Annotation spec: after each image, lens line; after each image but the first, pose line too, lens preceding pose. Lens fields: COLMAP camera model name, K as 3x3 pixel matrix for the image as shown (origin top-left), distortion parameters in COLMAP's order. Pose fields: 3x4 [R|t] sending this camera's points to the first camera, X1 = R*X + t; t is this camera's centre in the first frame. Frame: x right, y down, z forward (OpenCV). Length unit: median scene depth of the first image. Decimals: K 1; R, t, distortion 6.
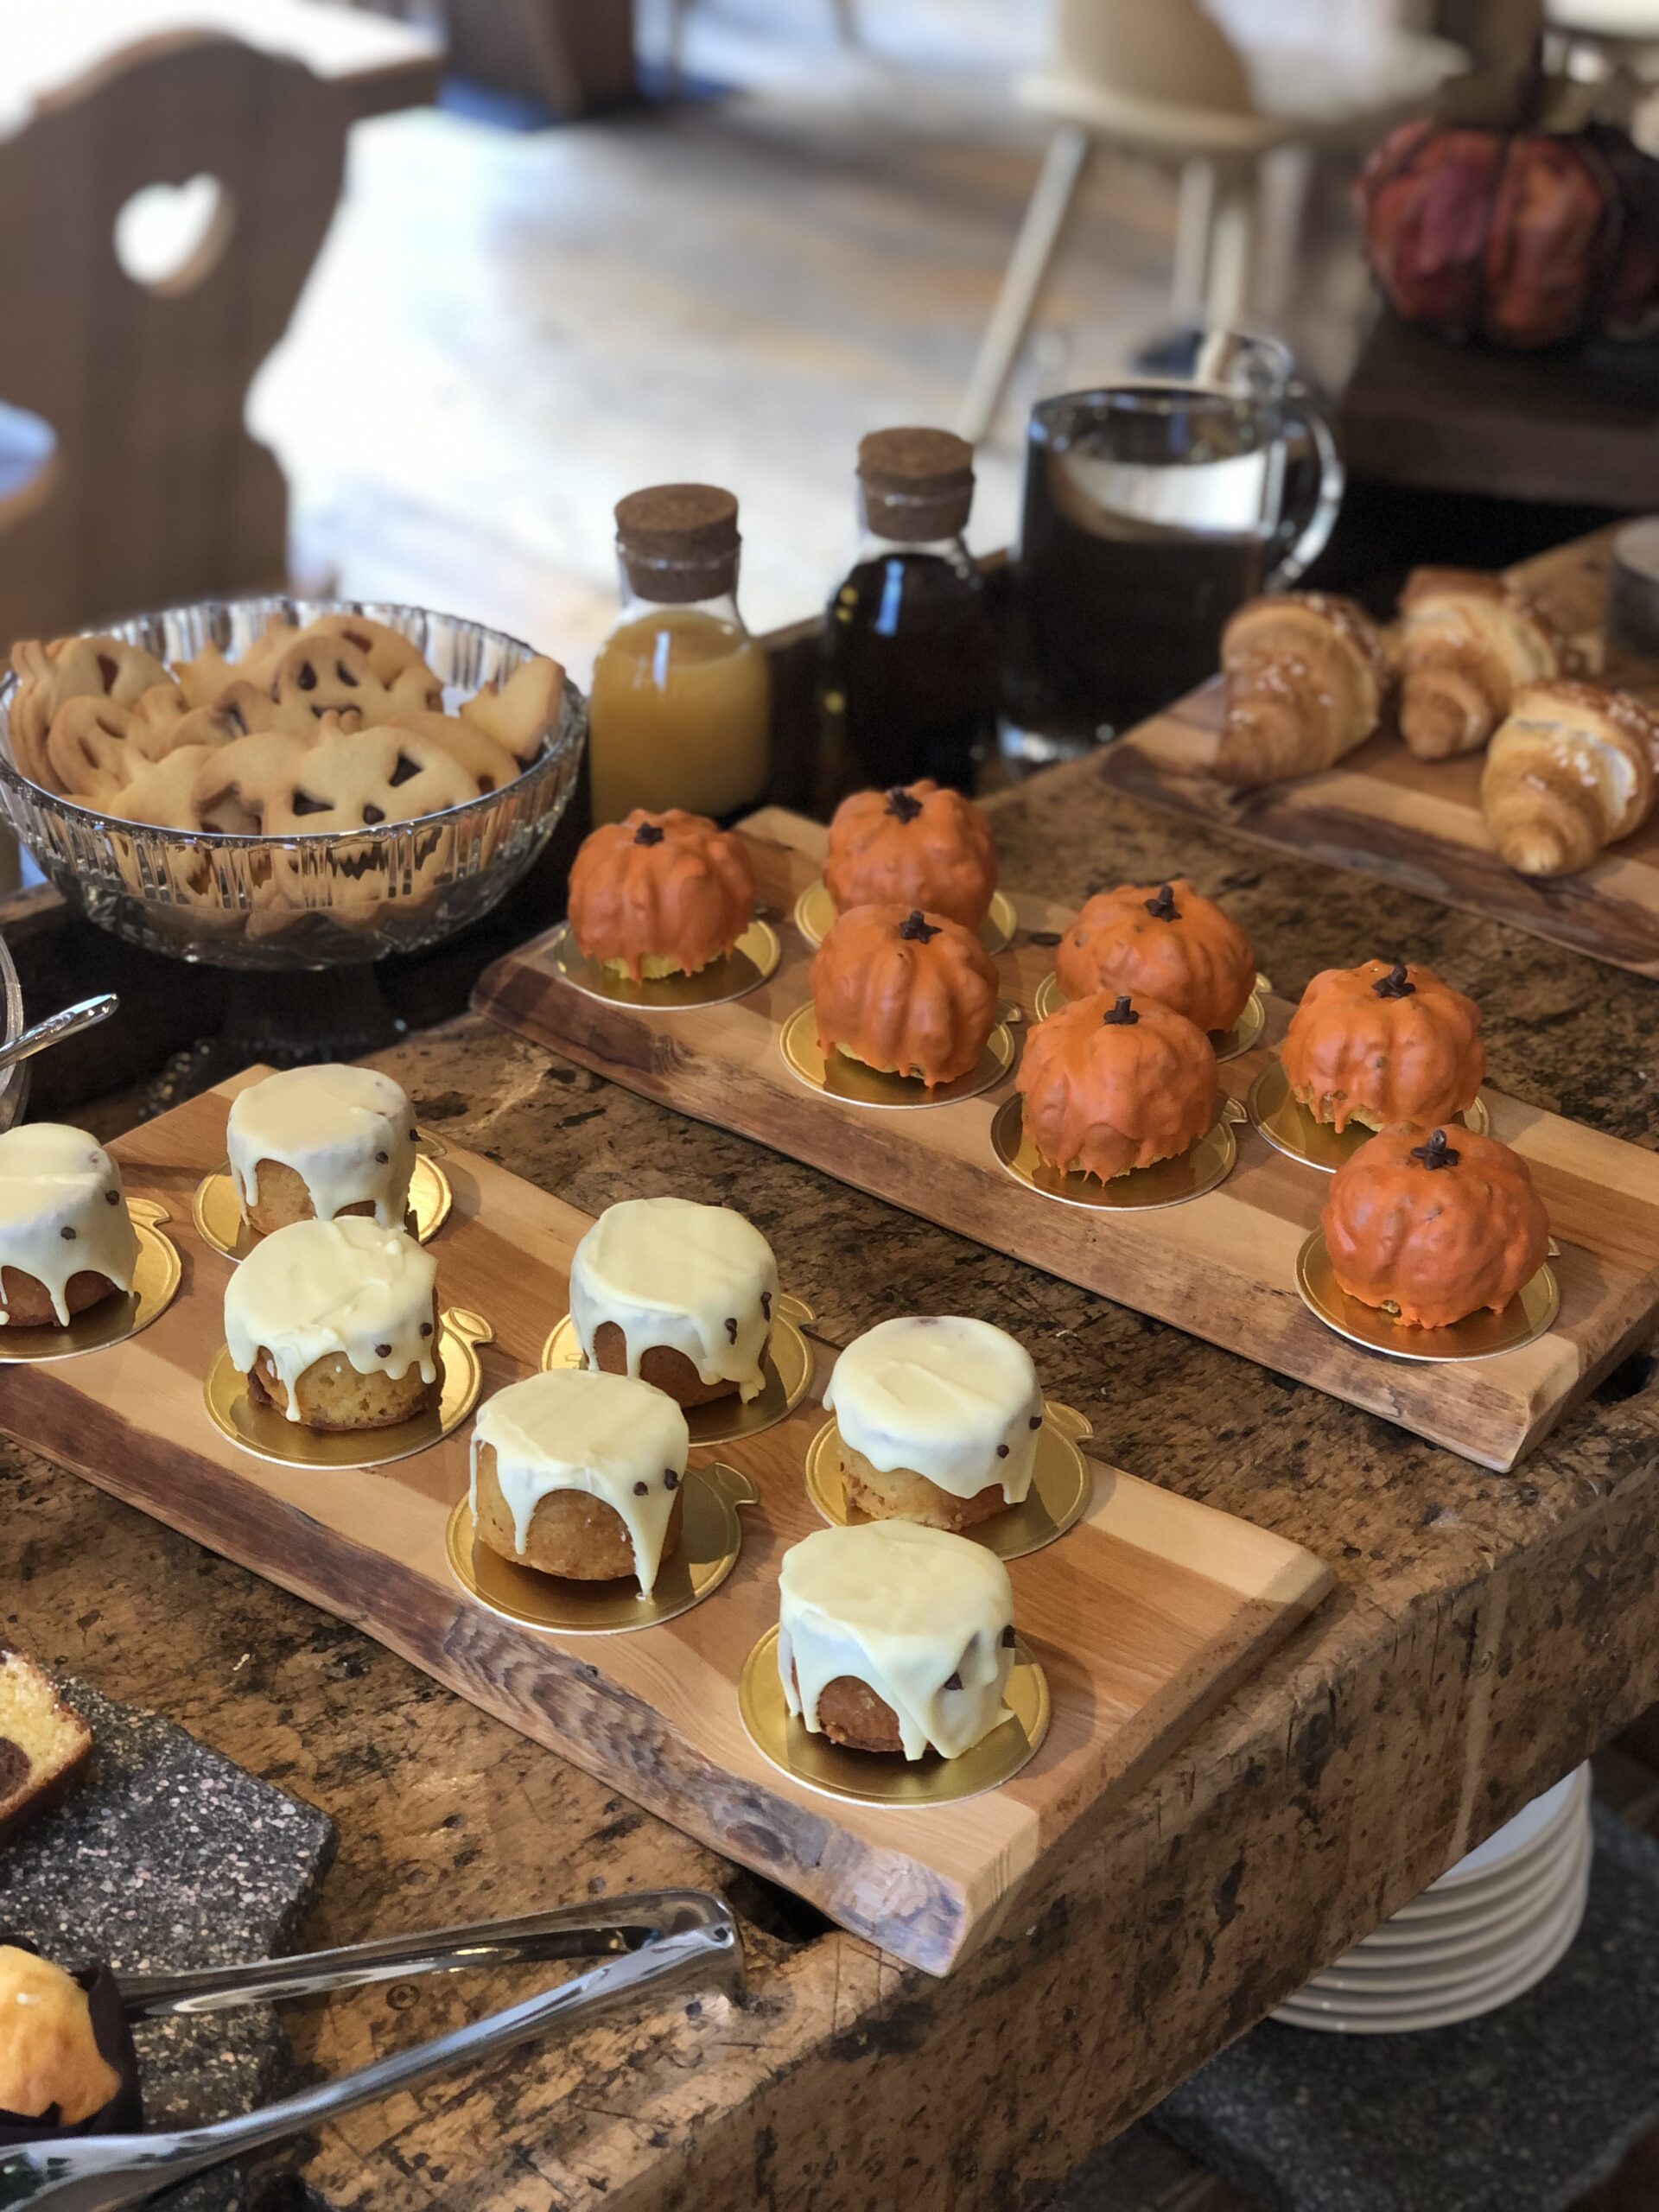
lens RADIAL K [[3467.1, 0, 829.5], [0, 3467.1, 1106.0], [0, 0, 1]] dist [0.091350, -0.029043]
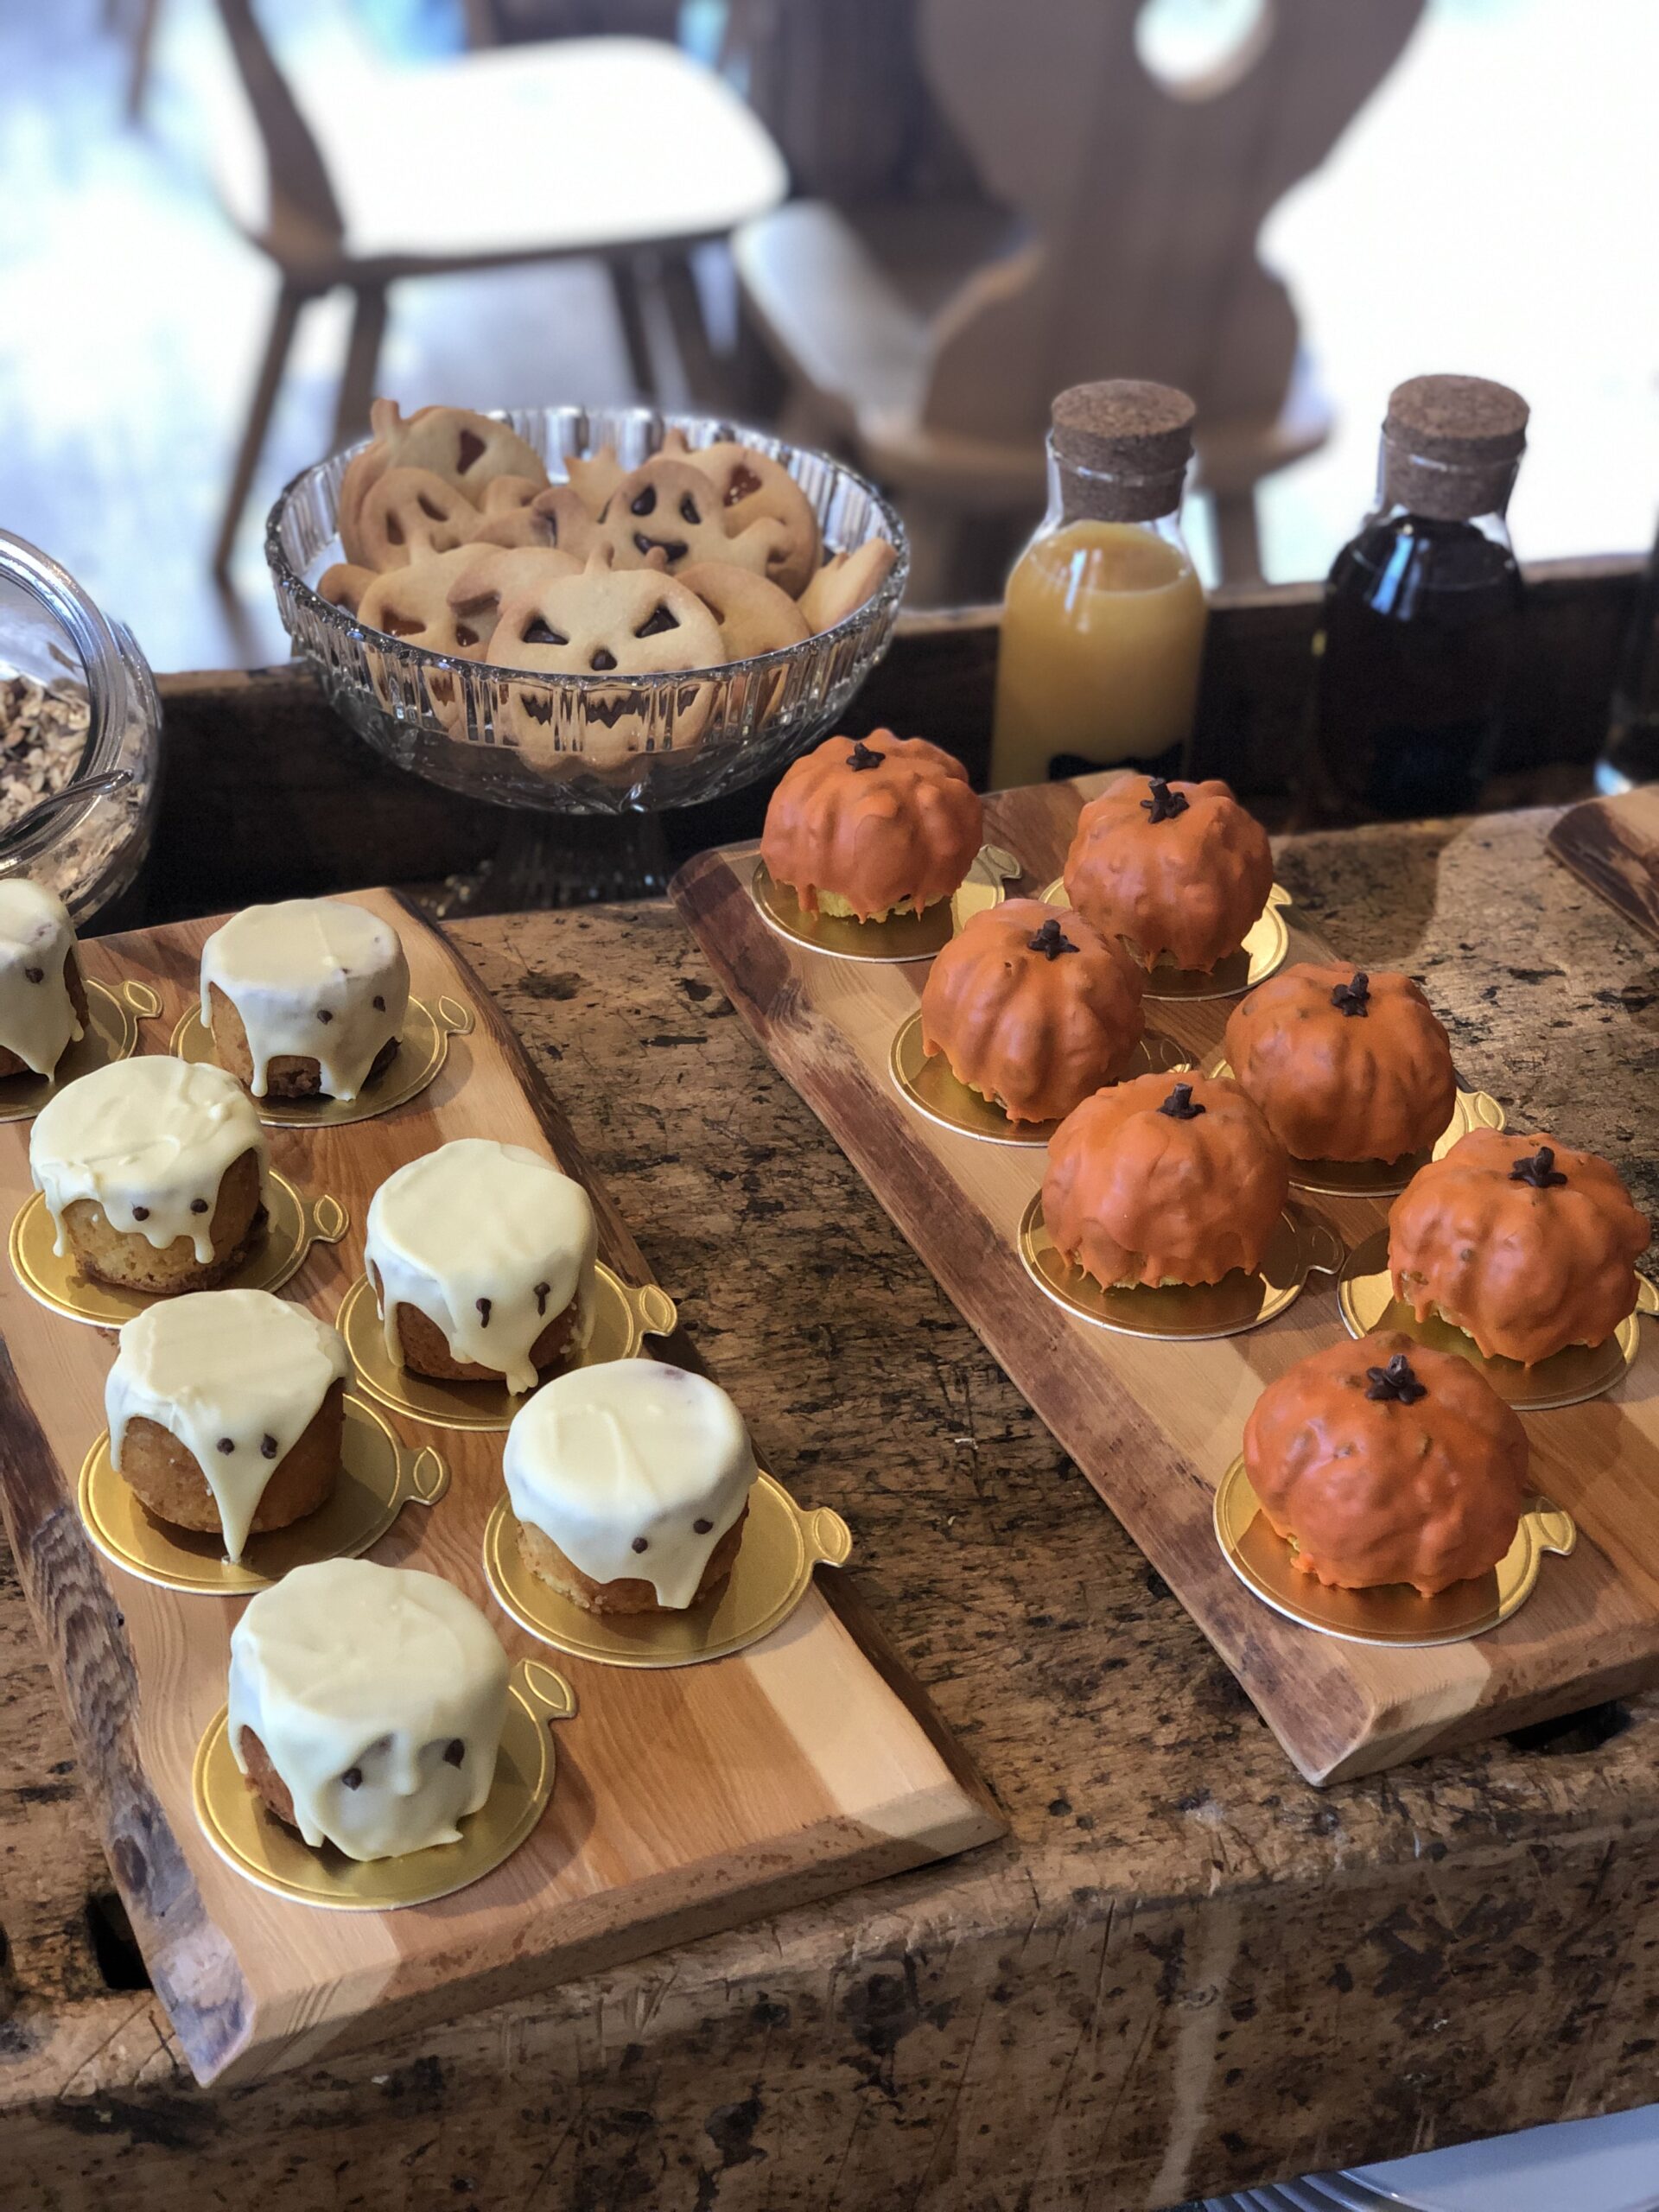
lens RADIAL K [[3429.3, 0, 829.5], [0, 3429.3, 1106.0], [0, 0, 1]] dist [0.153799, -0.865938]
pose [[0.874669, 0.292534, -0.386495, 0.357613], [-0.271992, 0.956198, 0.108195, -0.100201], [0.401216, 0.010489, 0.915923, 0.224857]]
